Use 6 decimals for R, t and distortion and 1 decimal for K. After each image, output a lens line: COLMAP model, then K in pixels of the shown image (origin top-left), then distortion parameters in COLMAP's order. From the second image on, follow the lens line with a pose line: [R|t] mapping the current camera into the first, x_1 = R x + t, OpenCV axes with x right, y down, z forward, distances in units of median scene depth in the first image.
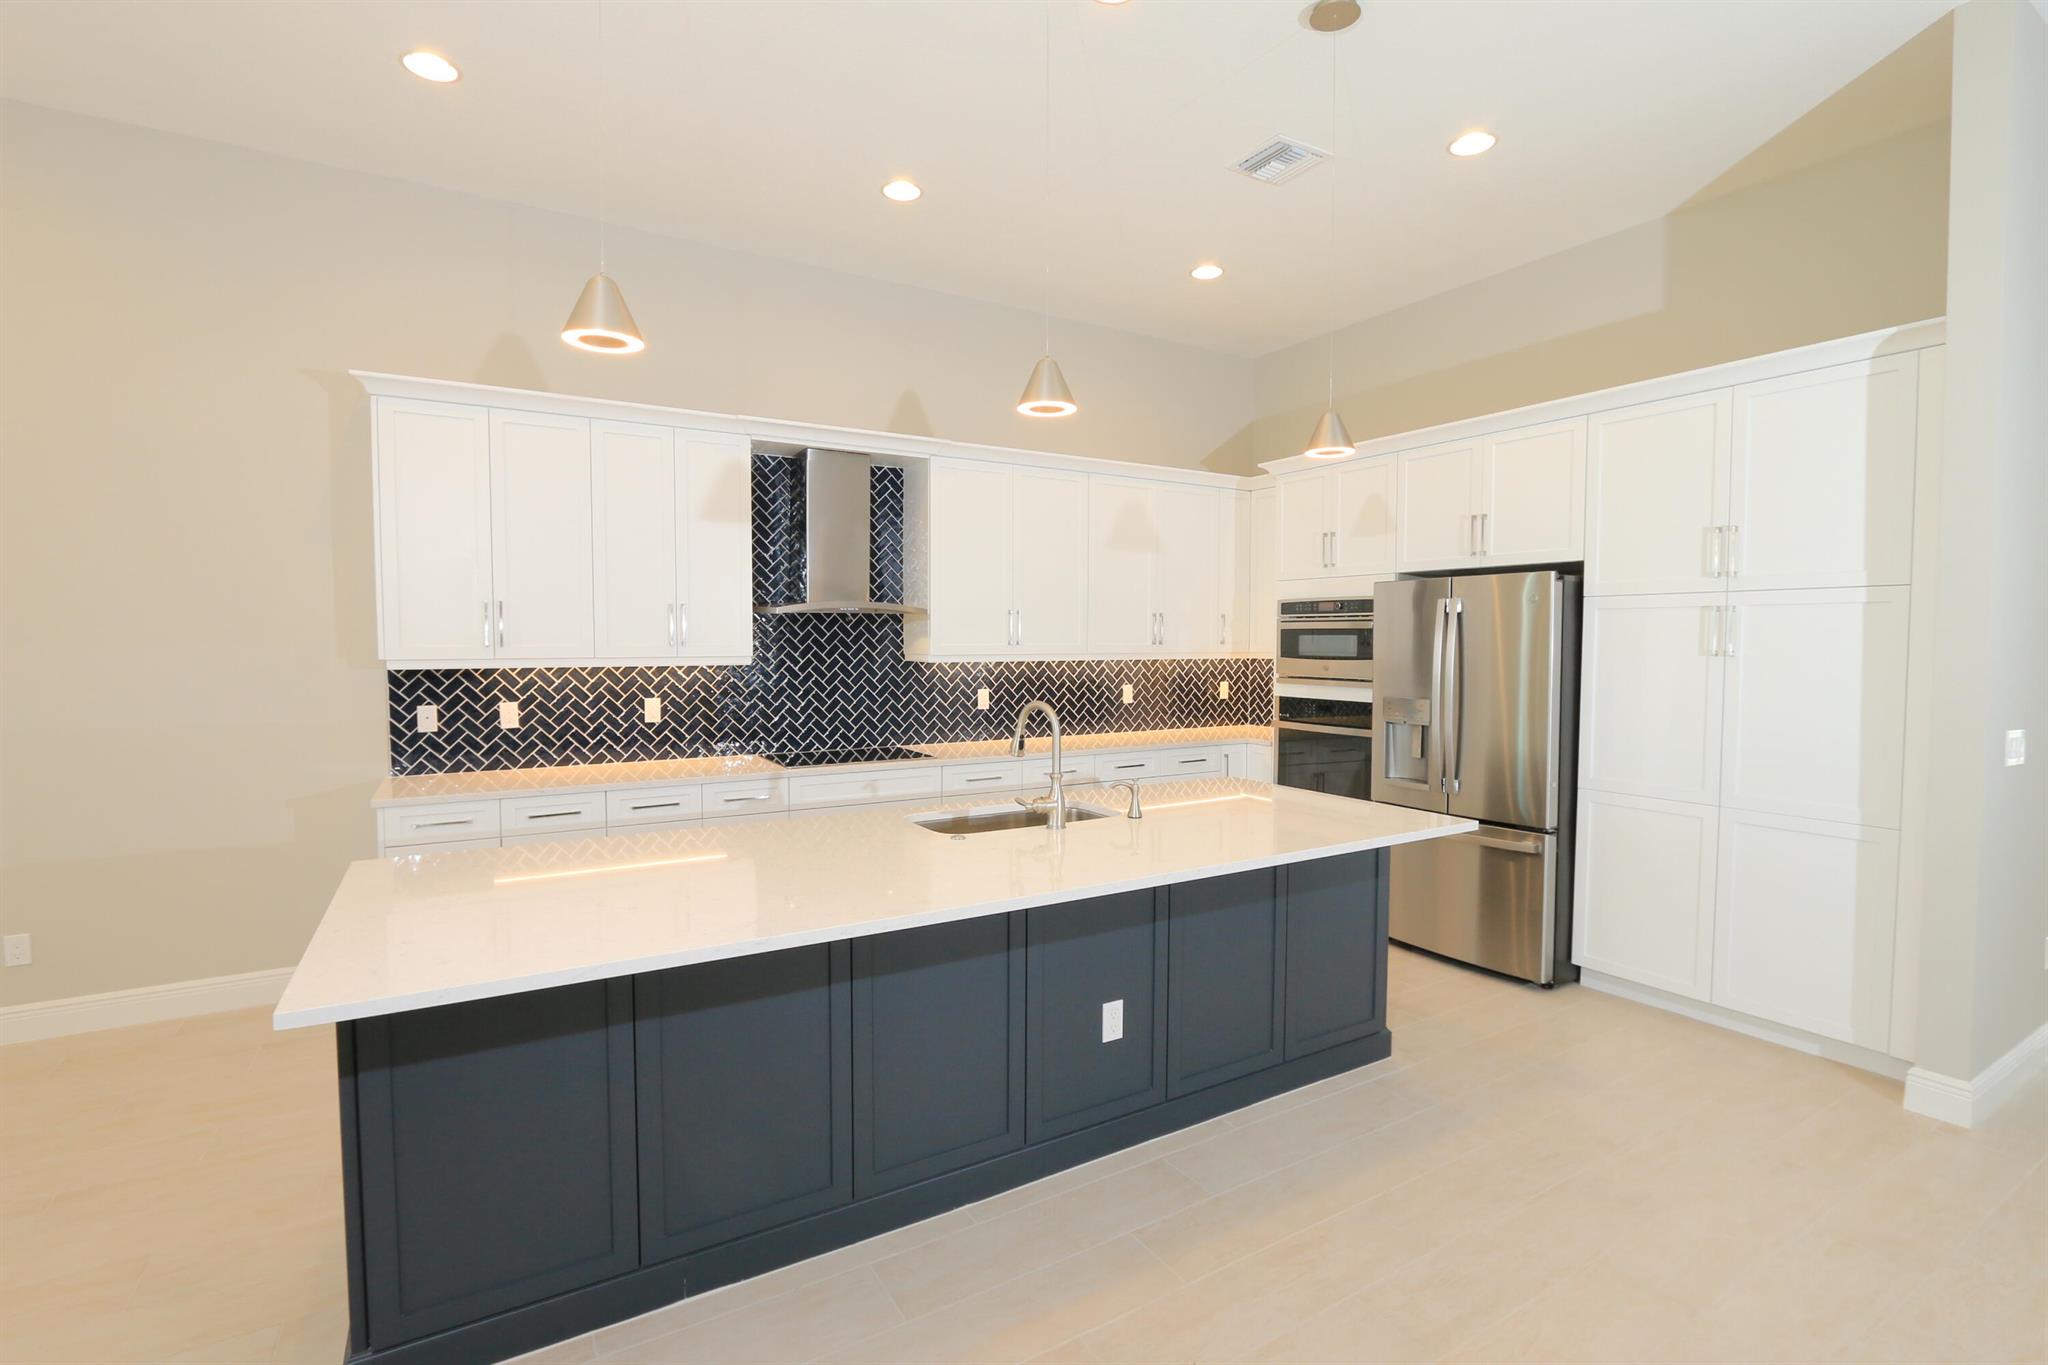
lens RADIAL K [[936.8, 0, 1026.0], [0, 936.8, 685.7], [0, 0, 1]] dist [-0.018840, 0.003122]
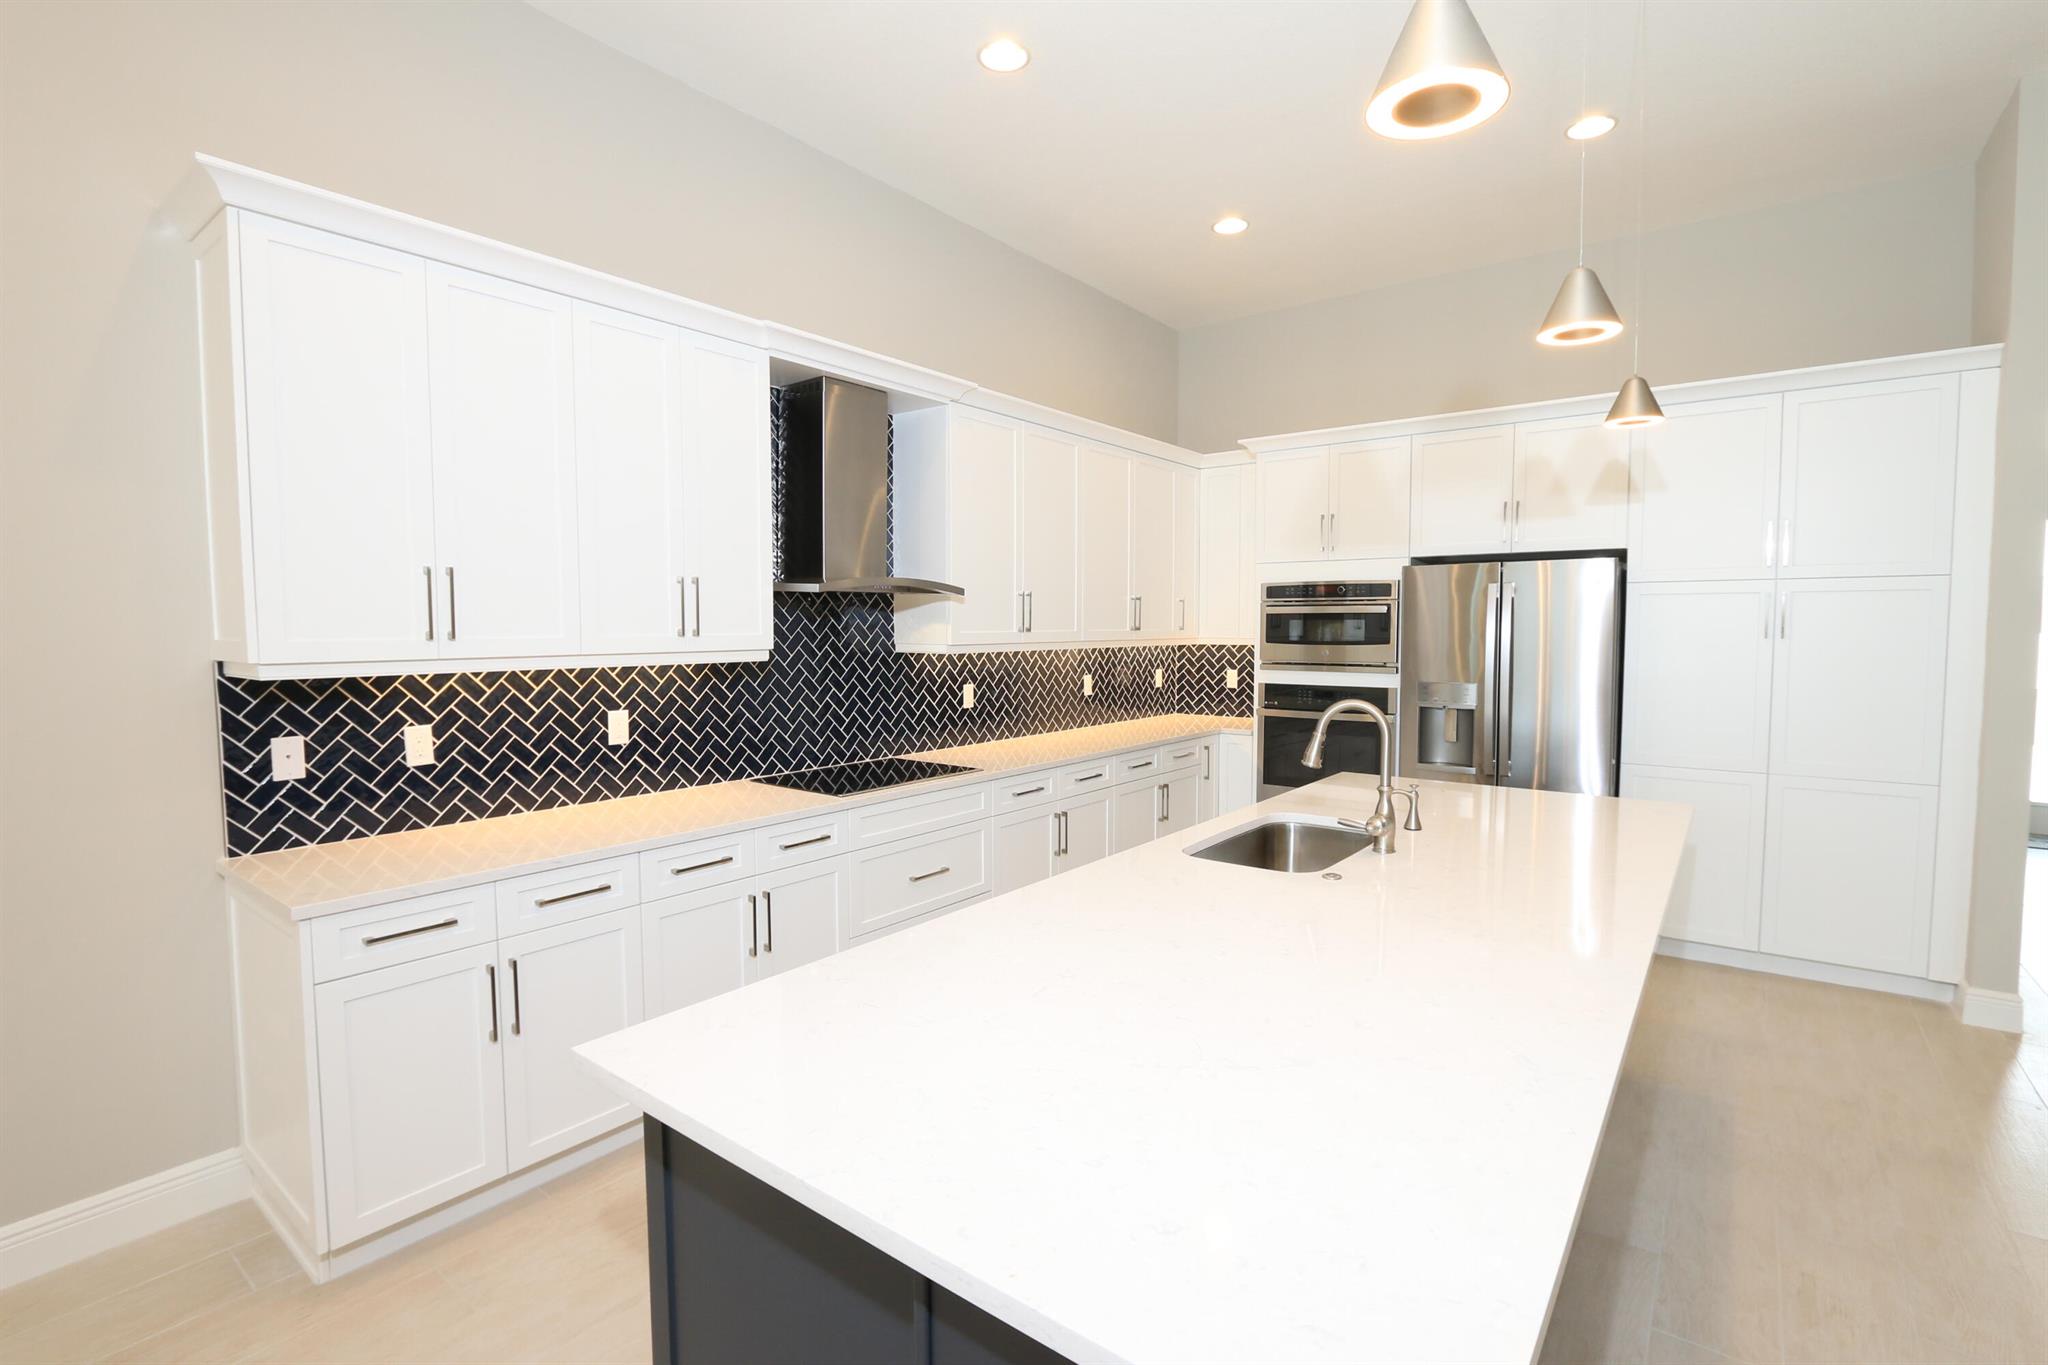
lens RADIAL K [[936.8, 0, 1021.3], [0, 936.8, 690.8], [0, 0, 1]] dist [-0.018840, 0.003122]
pose [[0.933050, -0.030021, 0.358493, -0.367550], [0.023387, 0.999466, 0.022828, -0.010550], [-0.358987, -0.012916, 0.933253, 0.227638]]
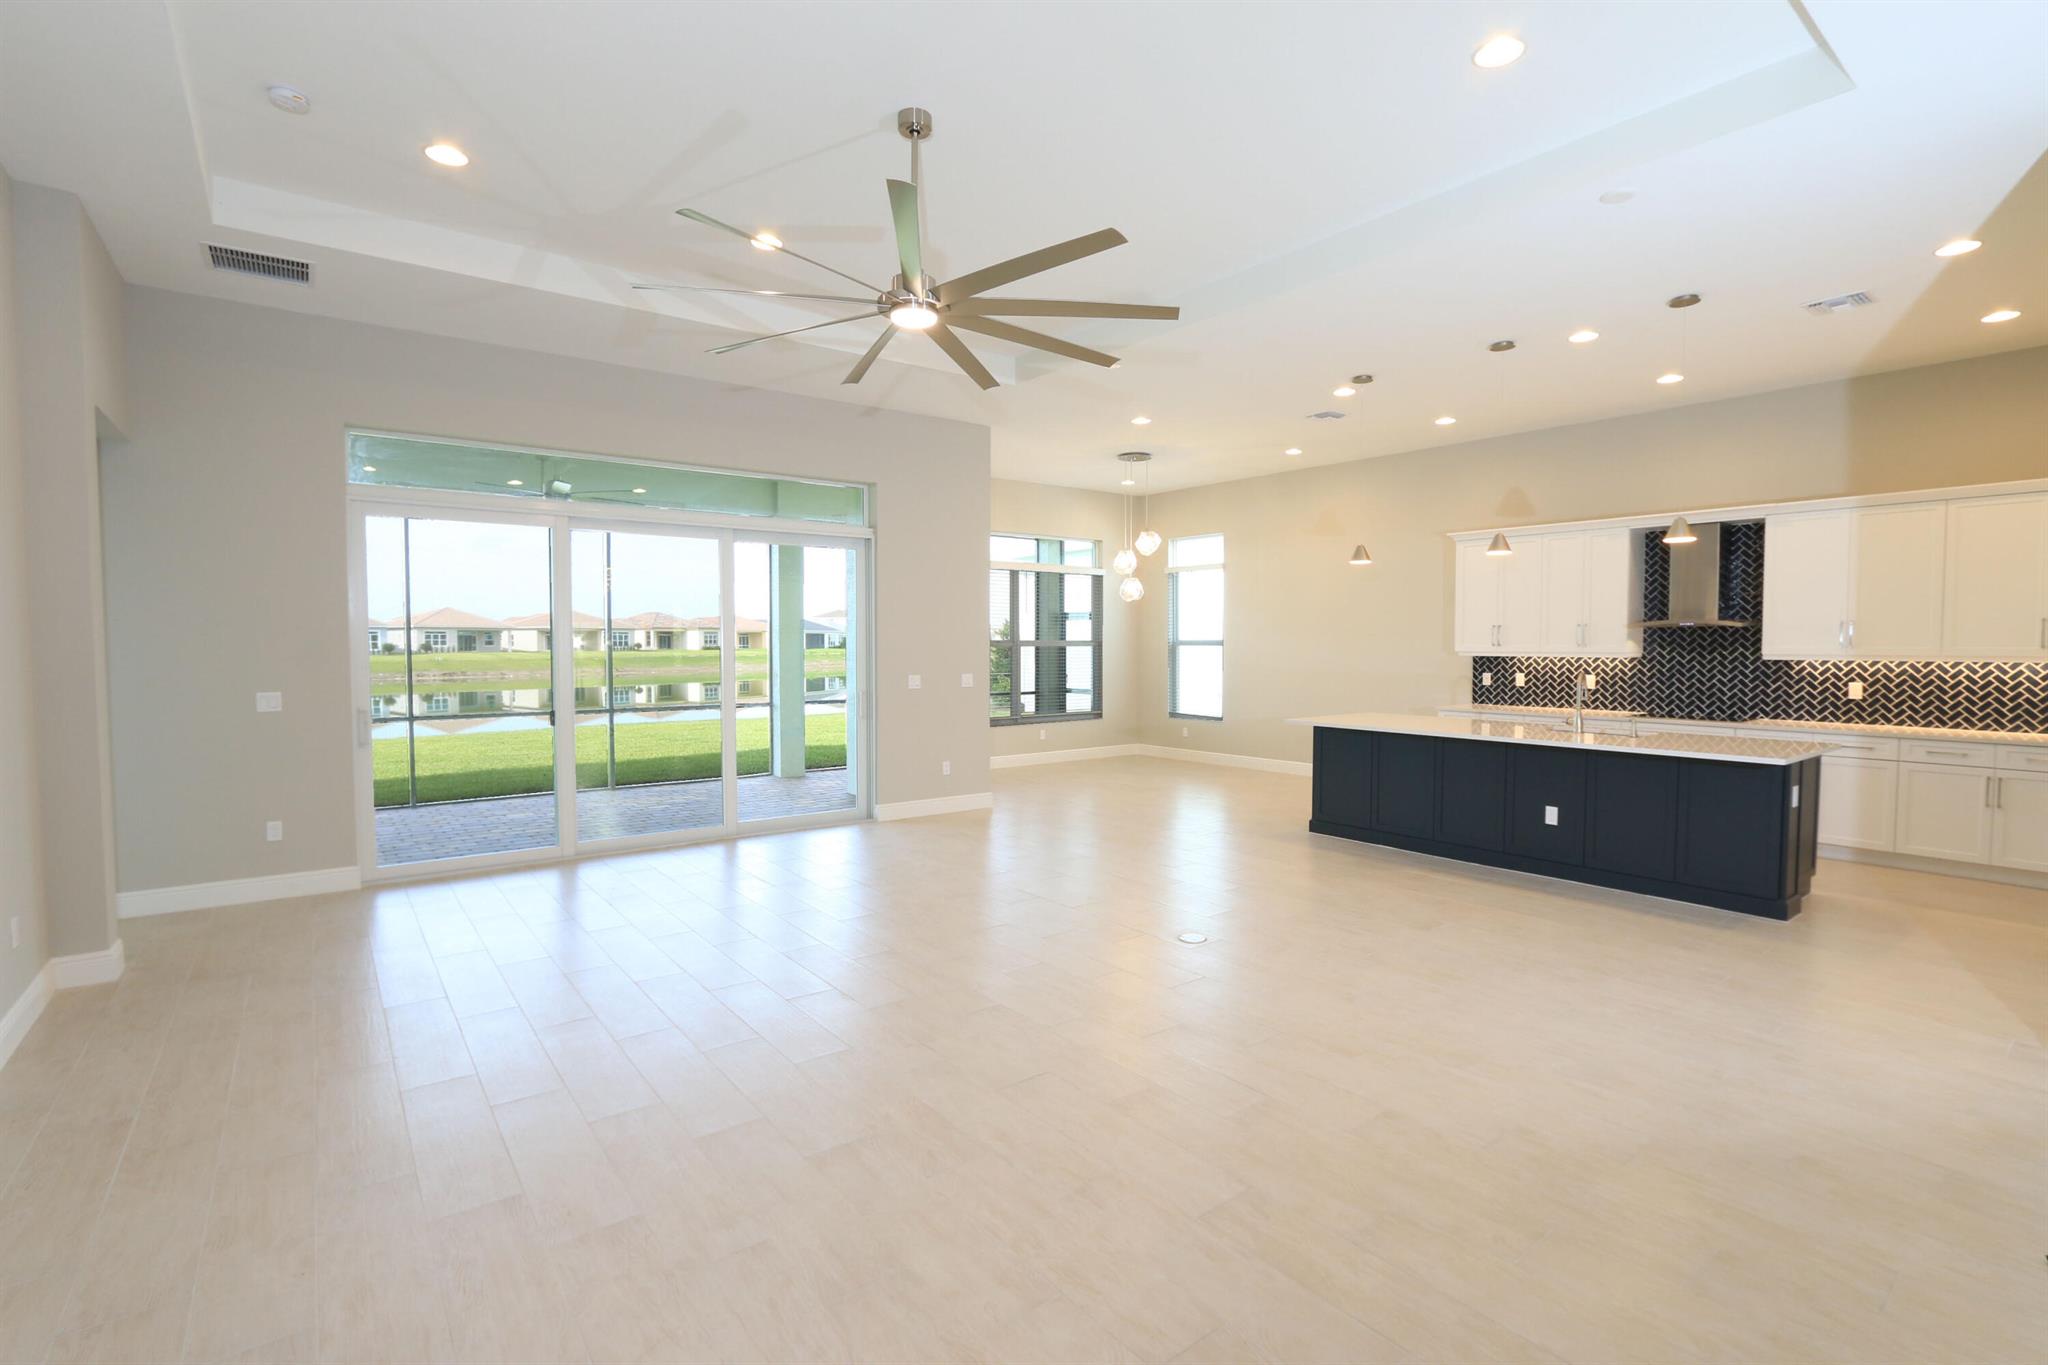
lens RADIAL K [[936.8, 0, 1034.5], [0, 936.8, 695.6], [0, 0, 1]] dist [-0.018840, 0.003122]
pose [[0.130738, 0.057061, -0.989773, 1.253155], [-0.047534, 0.997555, 0.051231, 0.011282], [0.990277, 0.040350, 0.133131, -0.311114]]
